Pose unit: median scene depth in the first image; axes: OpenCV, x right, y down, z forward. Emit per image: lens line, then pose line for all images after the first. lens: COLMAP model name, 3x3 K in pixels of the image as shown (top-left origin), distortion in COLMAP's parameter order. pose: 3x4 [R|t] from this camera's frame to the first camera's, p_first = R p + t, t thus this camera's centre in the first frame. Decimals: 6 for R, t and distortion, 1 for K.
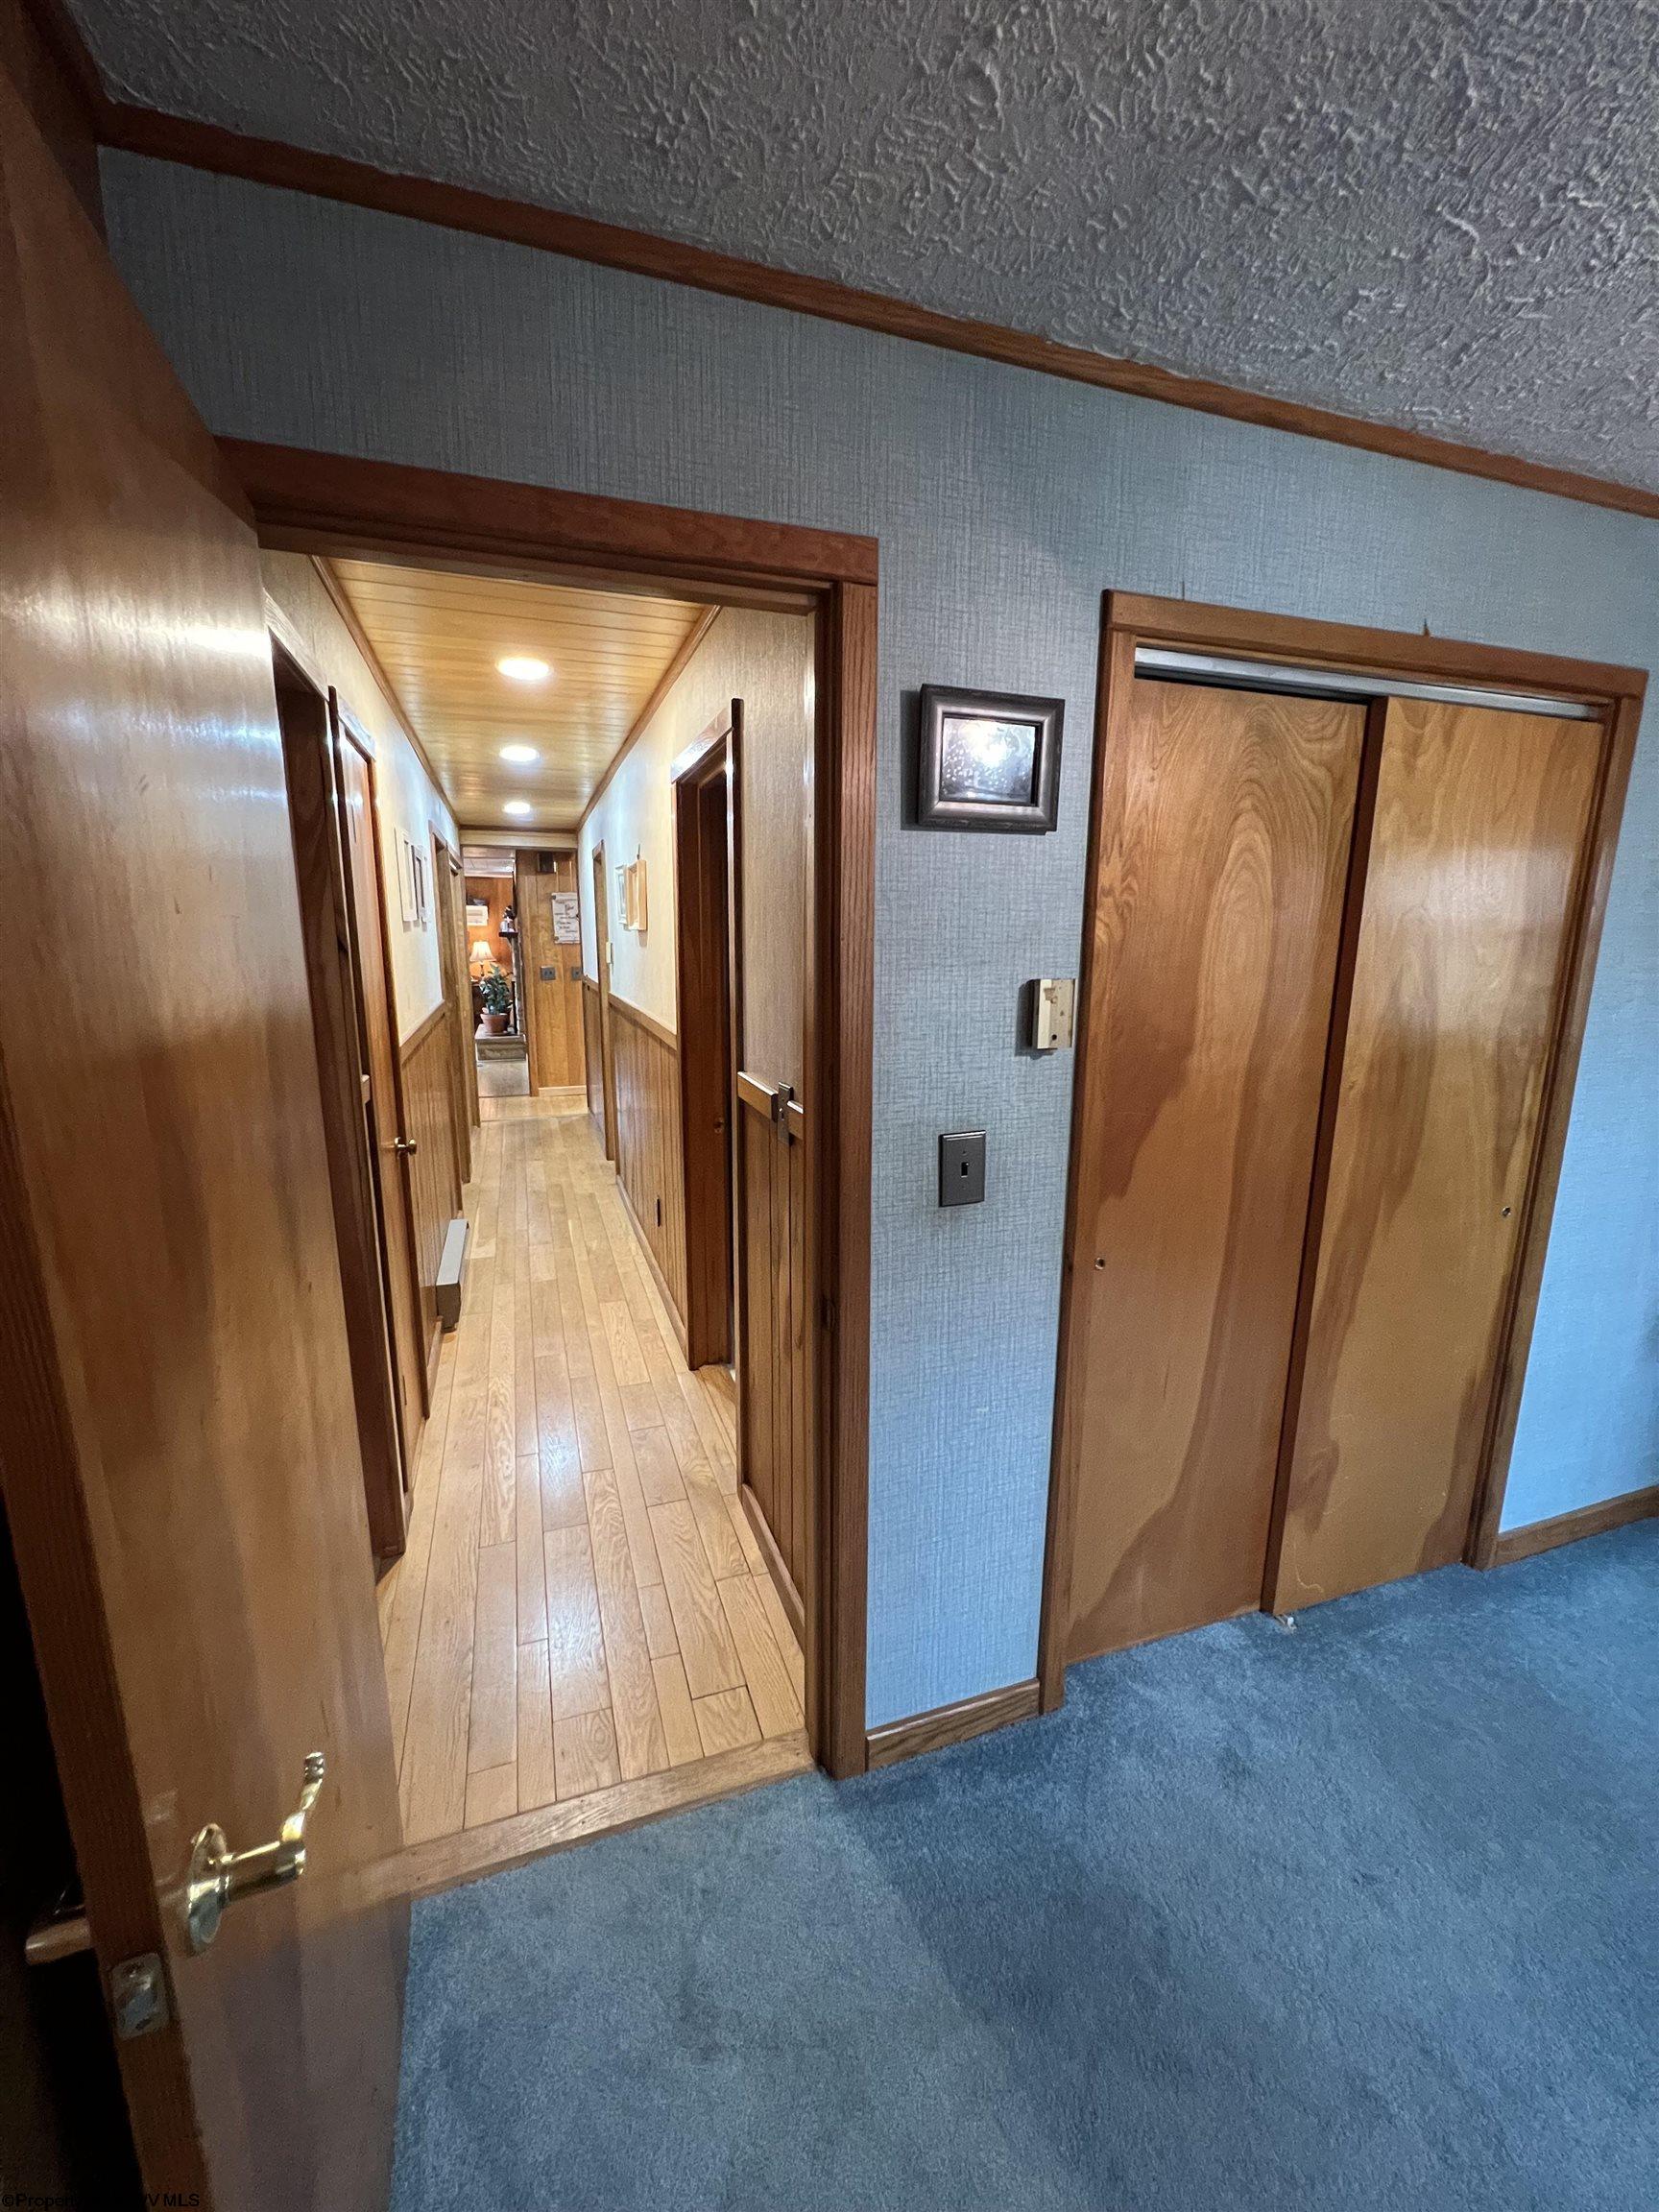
lens RADIAL K [[884.3, 0, 826.8], [0, 884.3, 1107.0], [0, 0, 1]] dist [-0.000572, 0.000390]
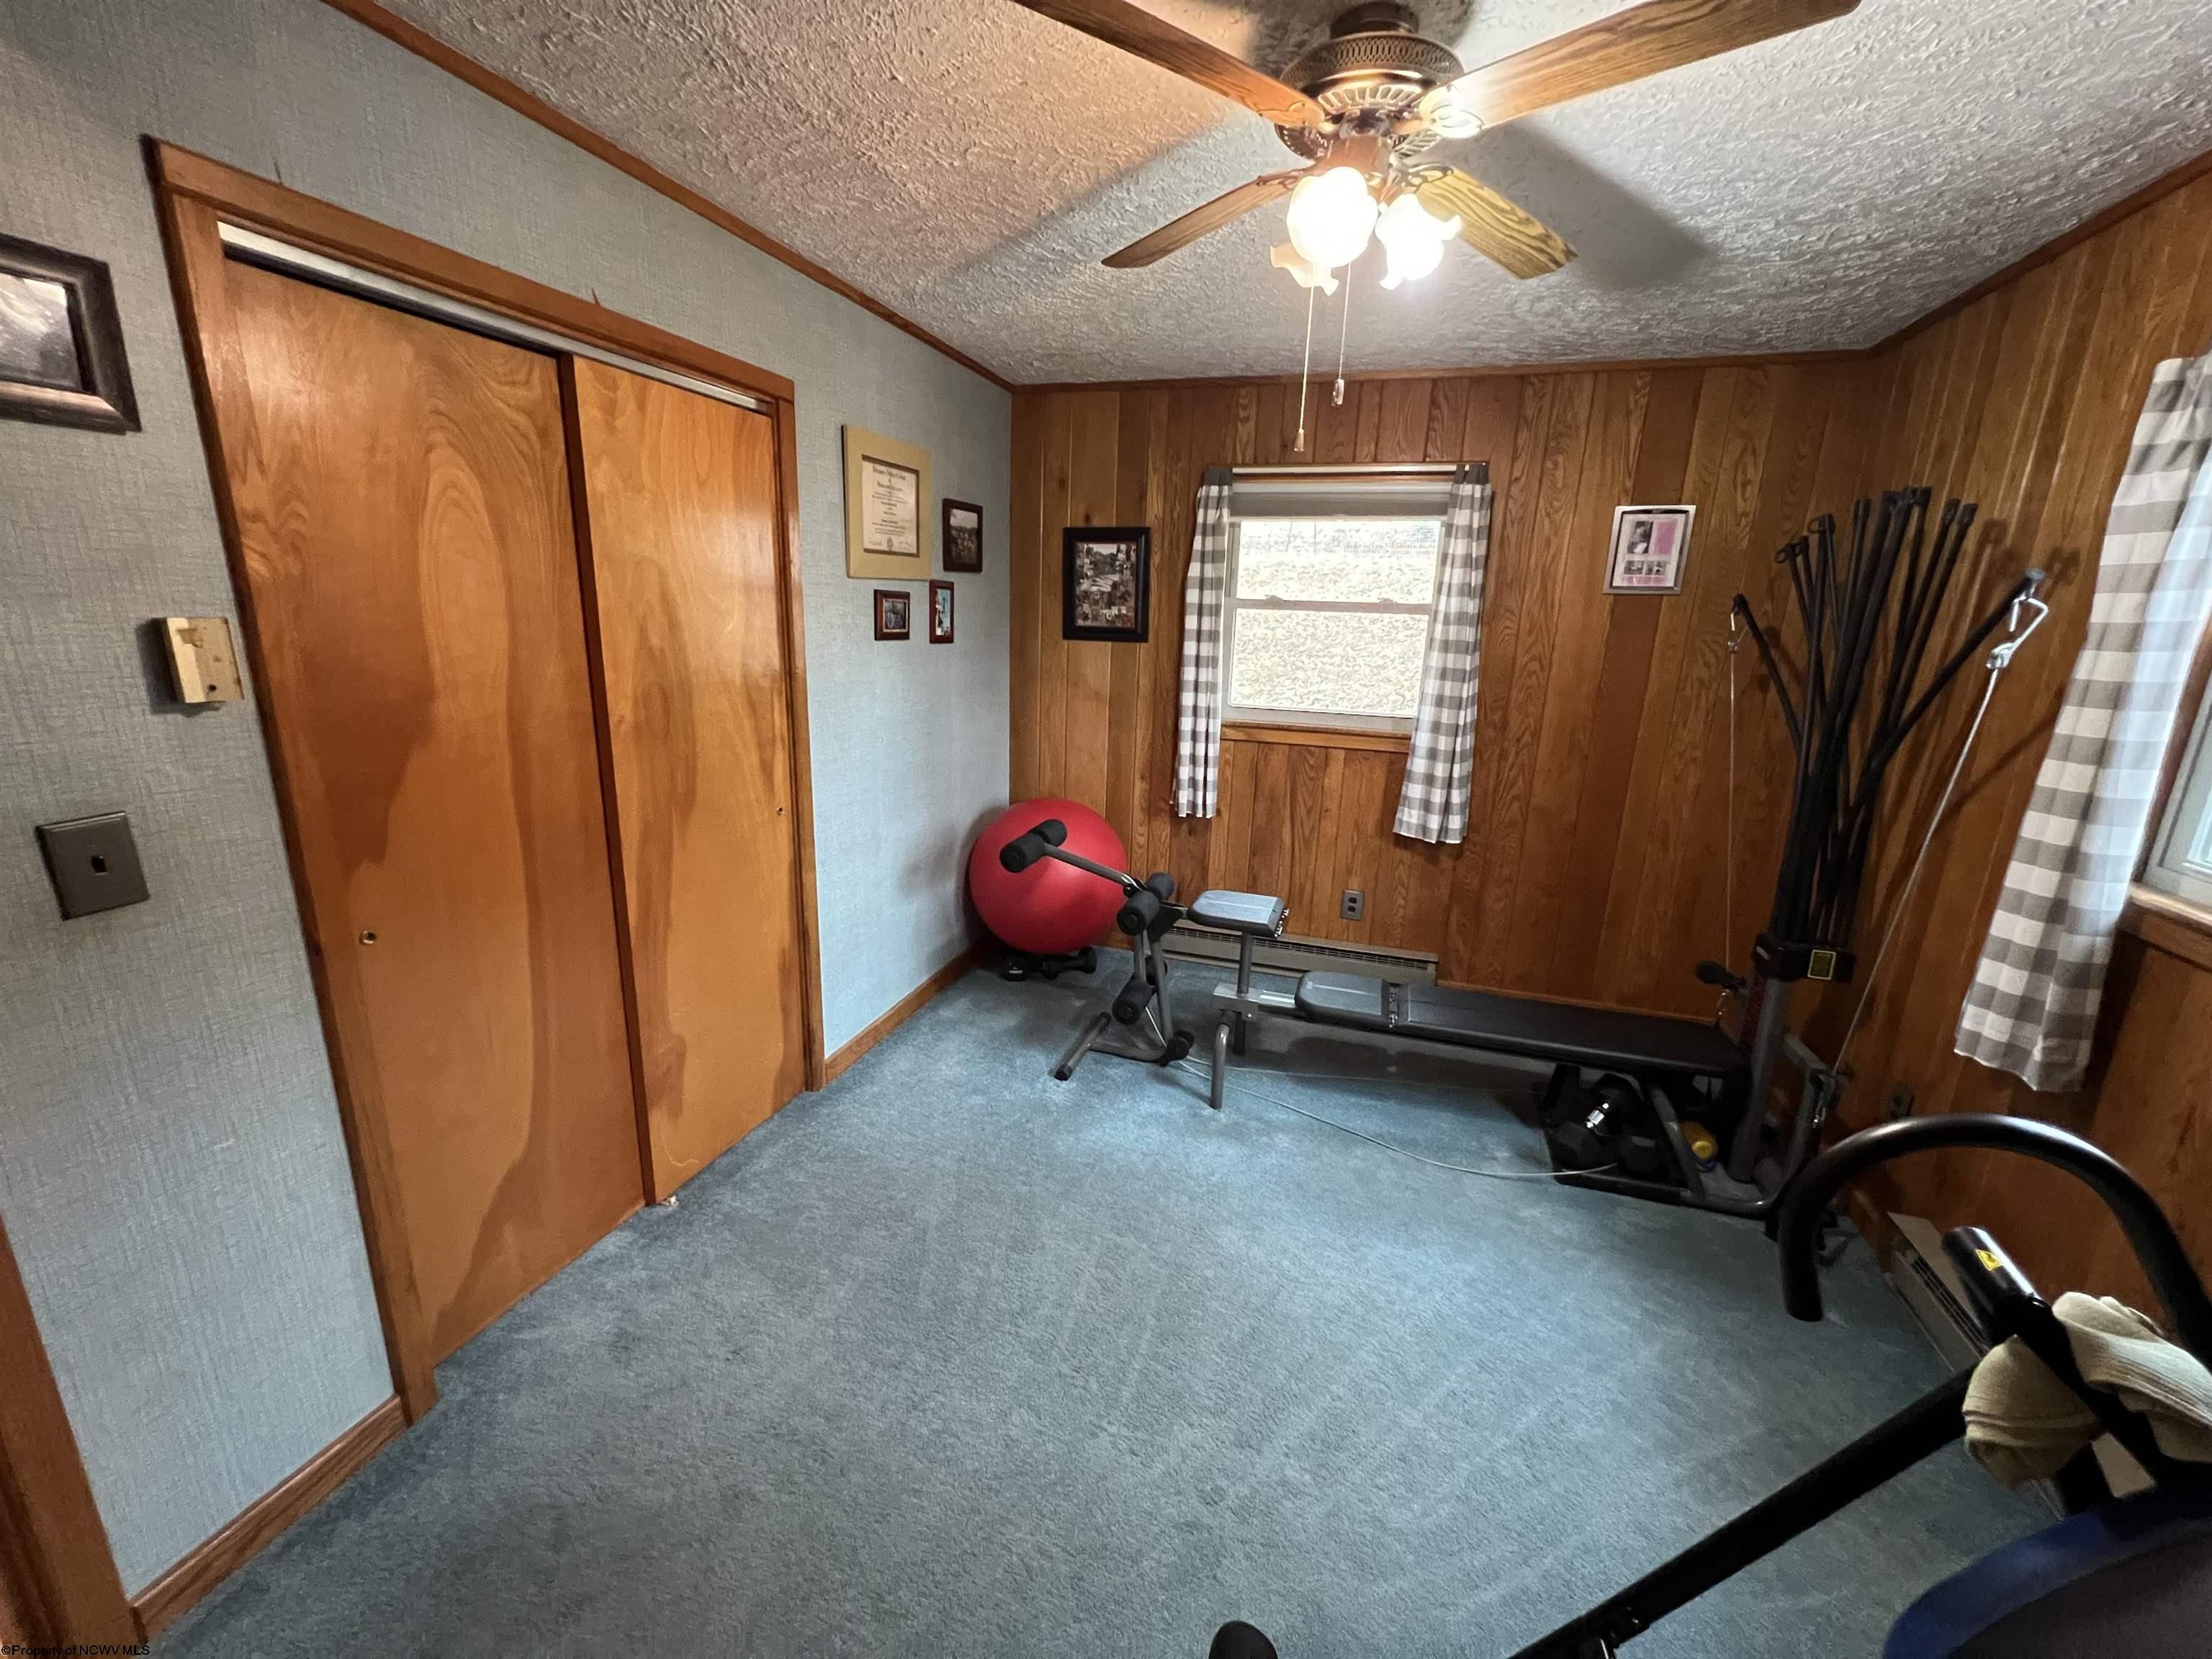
lens RADIAL K [[884.3, 0, 1105.5], [0, 884.3, 831.9], [0, 0, 1]] dist [-0.000572, 0.000390]
pose [[0.602937, -0.184090, 0.776259, 0.081107], [0.125885, 0.982777, 0.135288, 0.043100], [-0.787794, 0.016150, 0.615727, -0.164510]]
